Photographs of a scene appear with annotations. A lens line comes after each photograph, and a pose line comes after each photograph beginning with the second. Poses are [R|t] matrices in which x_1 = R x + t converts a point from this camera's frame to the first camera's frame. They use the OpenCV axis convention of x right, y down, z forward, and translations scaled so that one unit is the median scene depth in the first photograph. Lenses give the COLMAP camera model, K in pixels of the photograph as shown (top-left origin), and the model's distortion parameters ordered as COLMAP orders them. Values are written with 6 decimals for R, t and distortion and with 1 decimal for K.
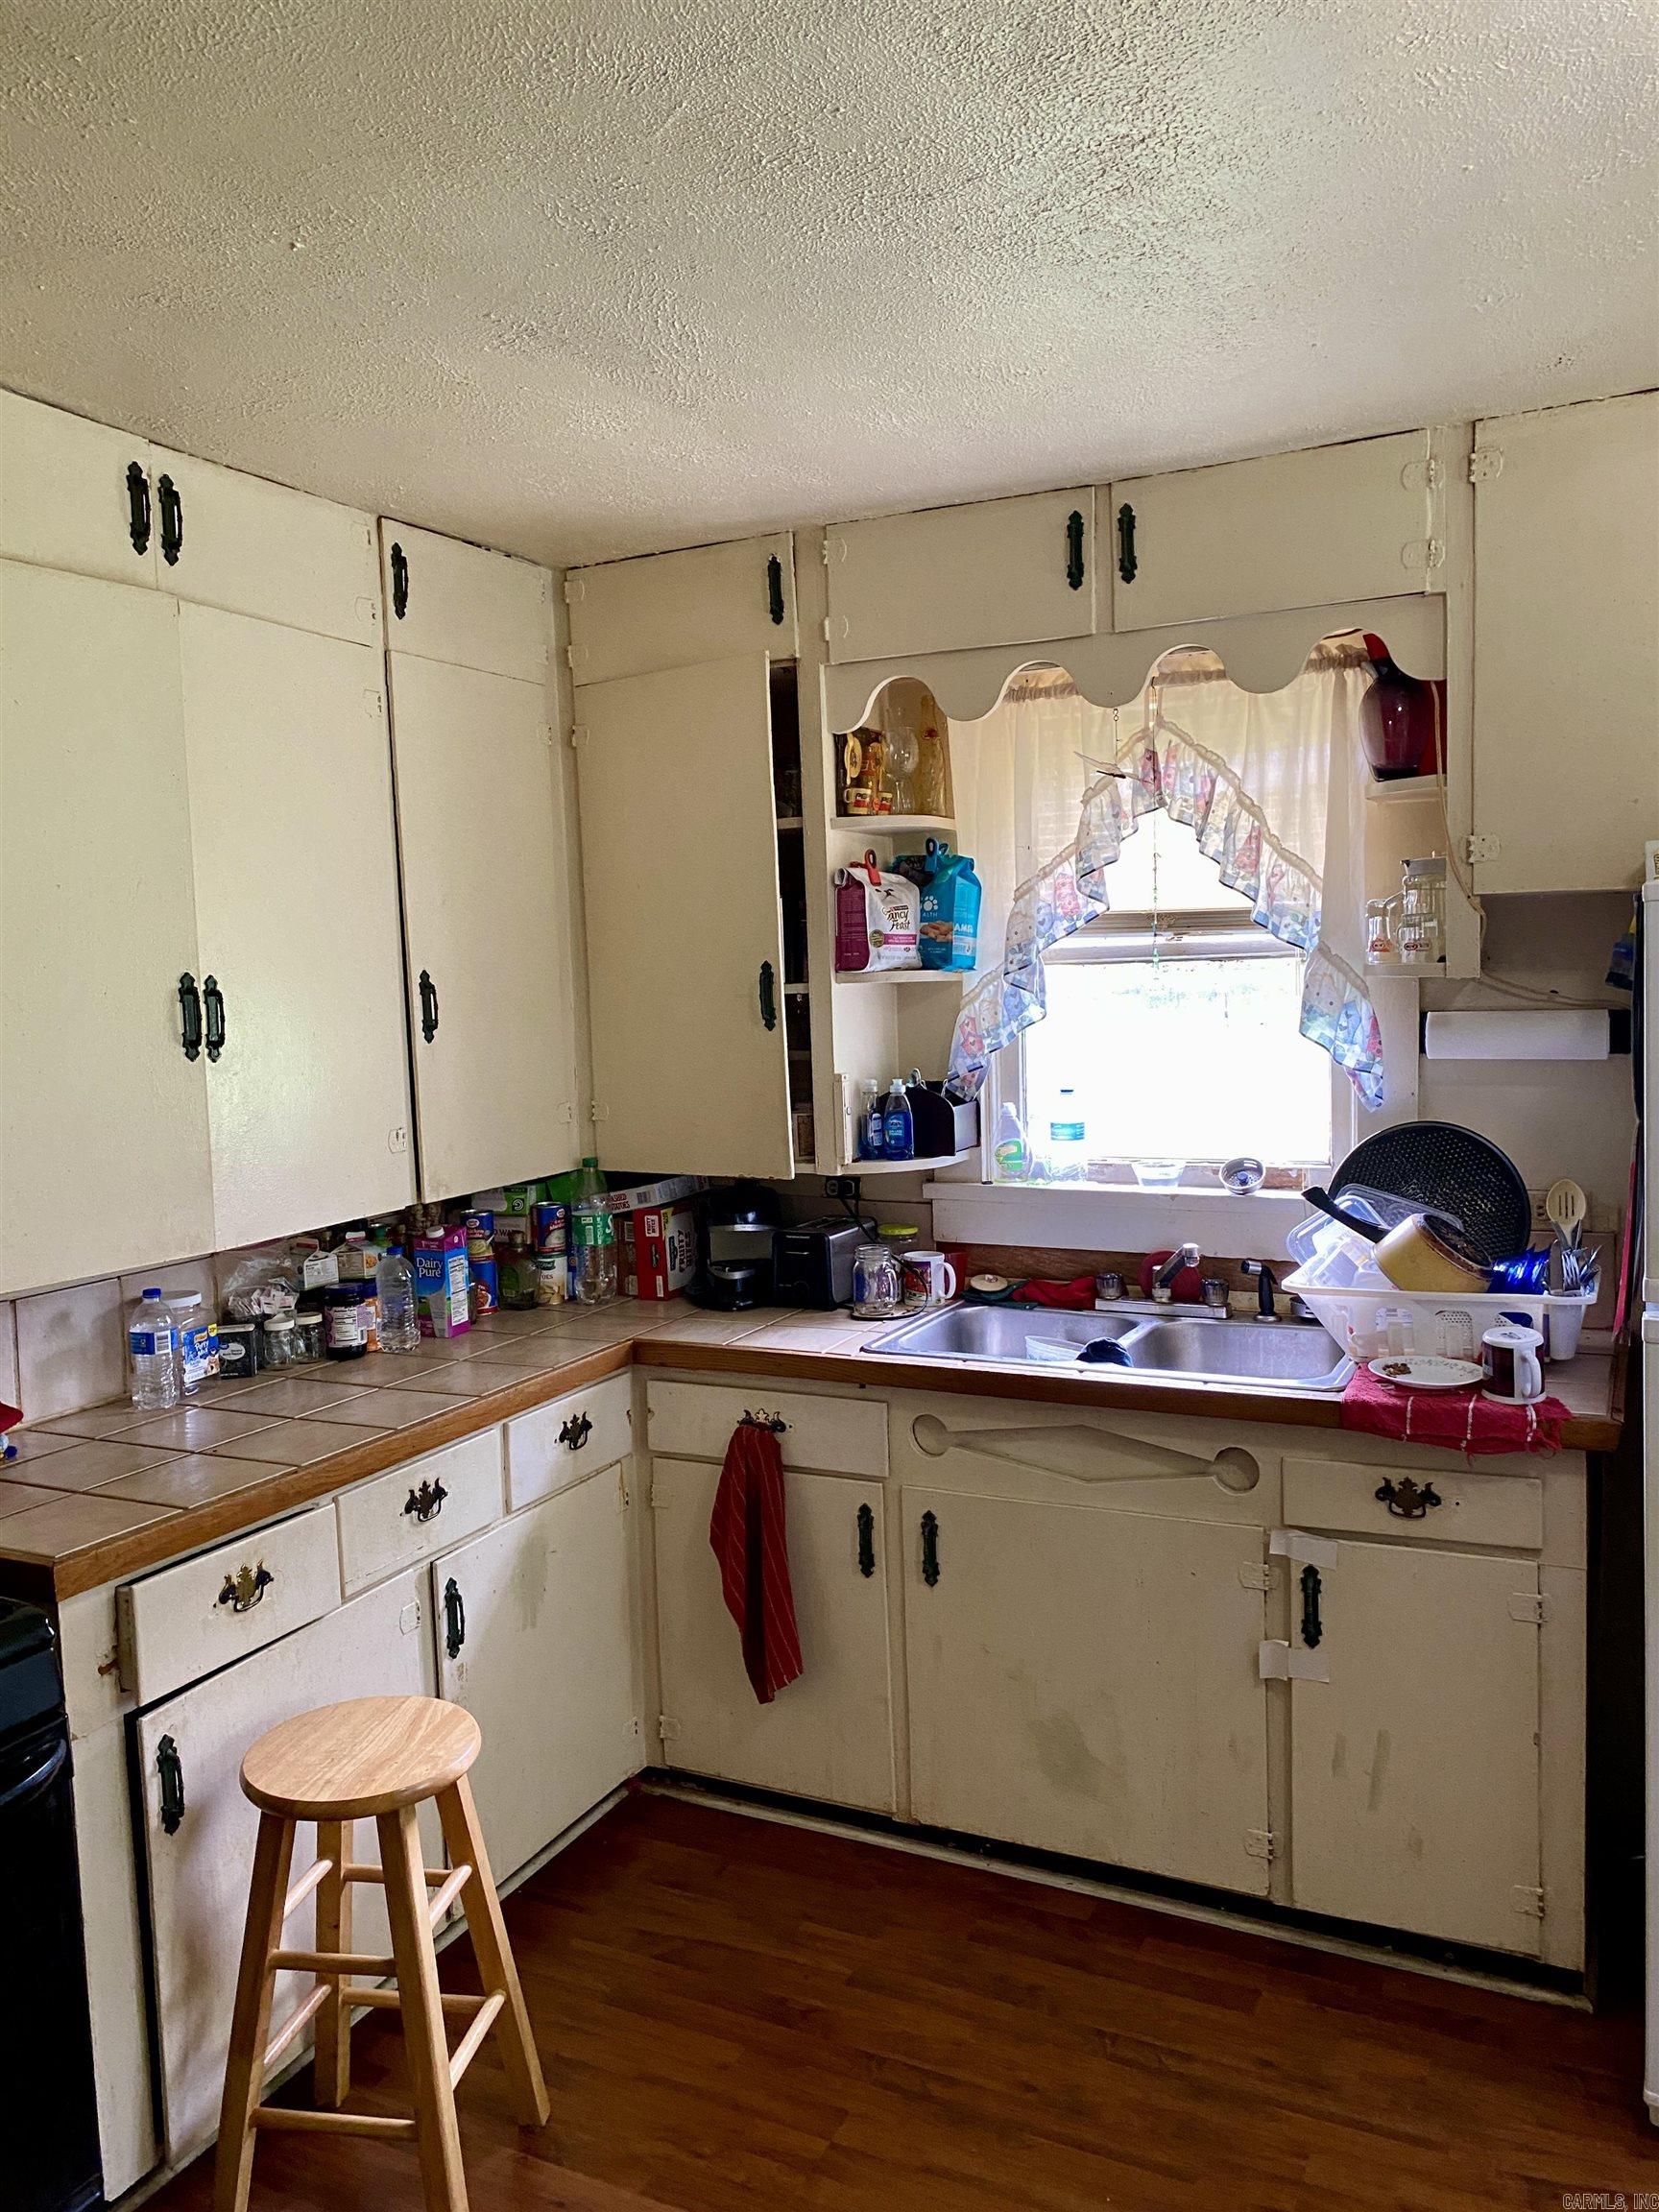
lens RADIAL K [[1676.1, 0, 824.5], [0, 1676.1, 1098.9], [0, 0, 1]] dist [0.052074, -0.081187]
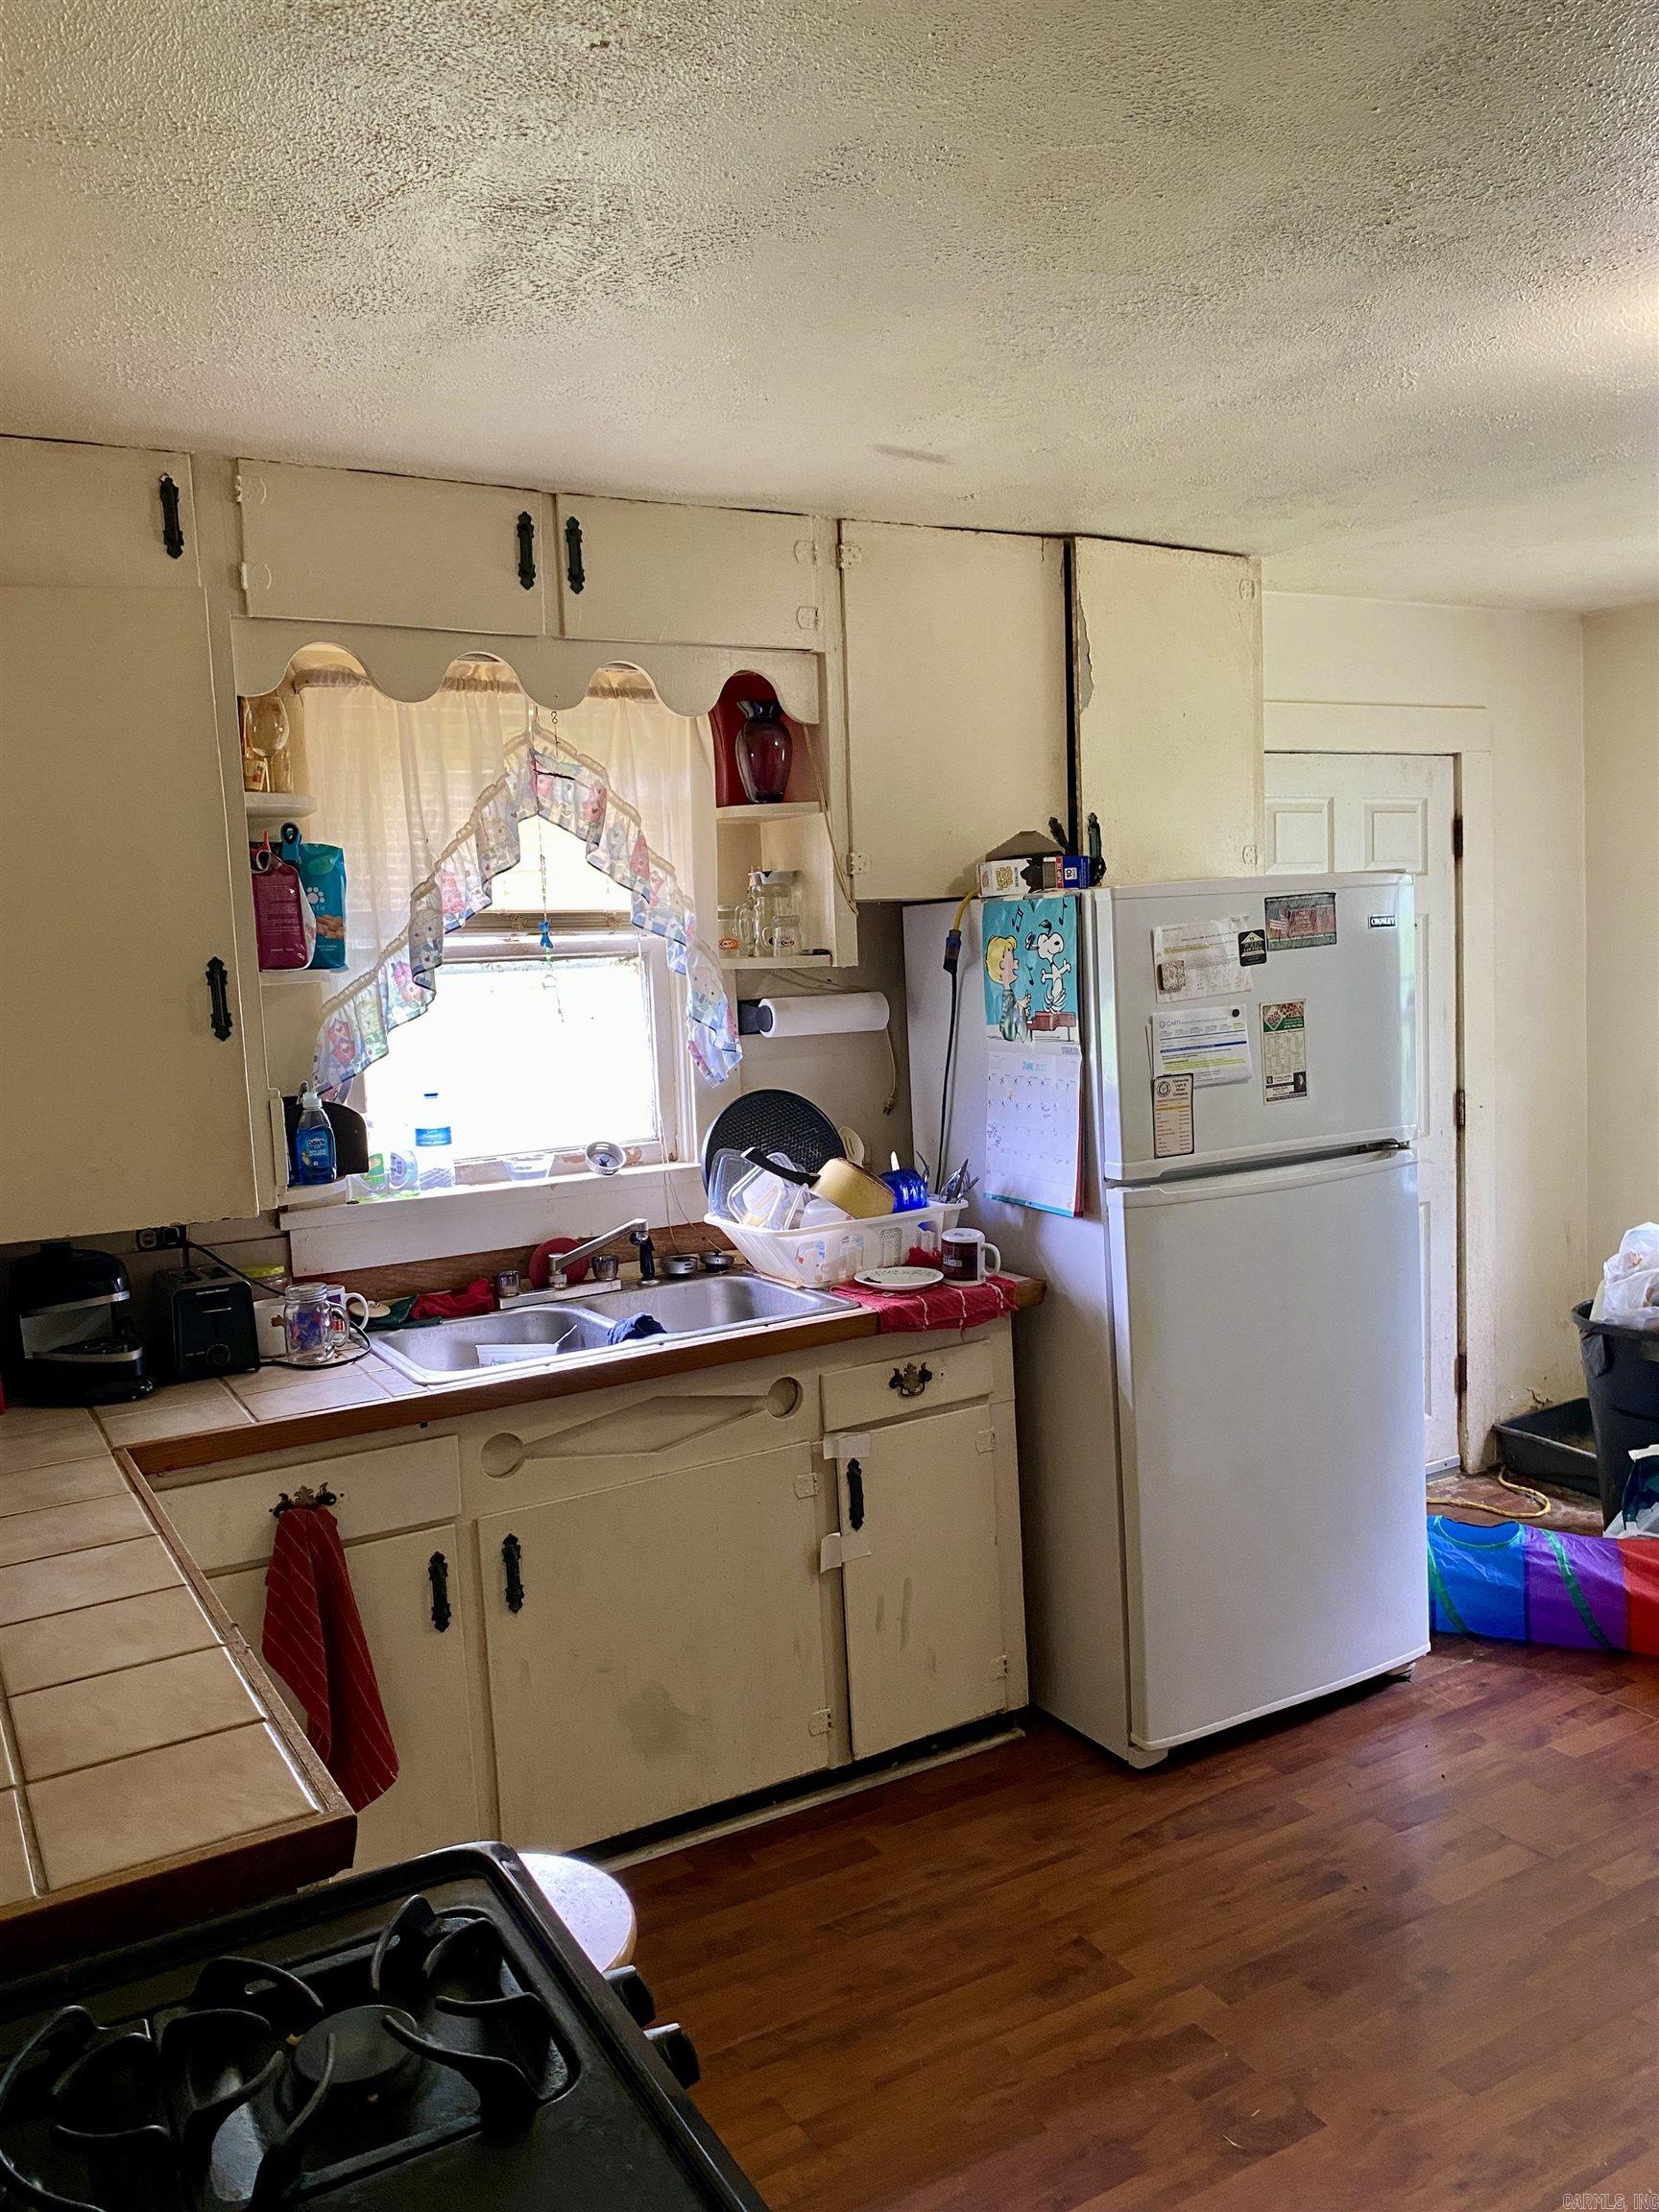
lens RADIAL K [[1676.1, 0, 828.6], [0, 1676.1, 1085.1], [0, 0, 1]] dist [0.052074, -0.081187]
pose [[0.549135, -0.065294, 0.833179, -0.627108], [0.097186, 0.995169, 0.013935, -0.001922], [-0.830064, 0.073321, 0.552828, 0.317050]]
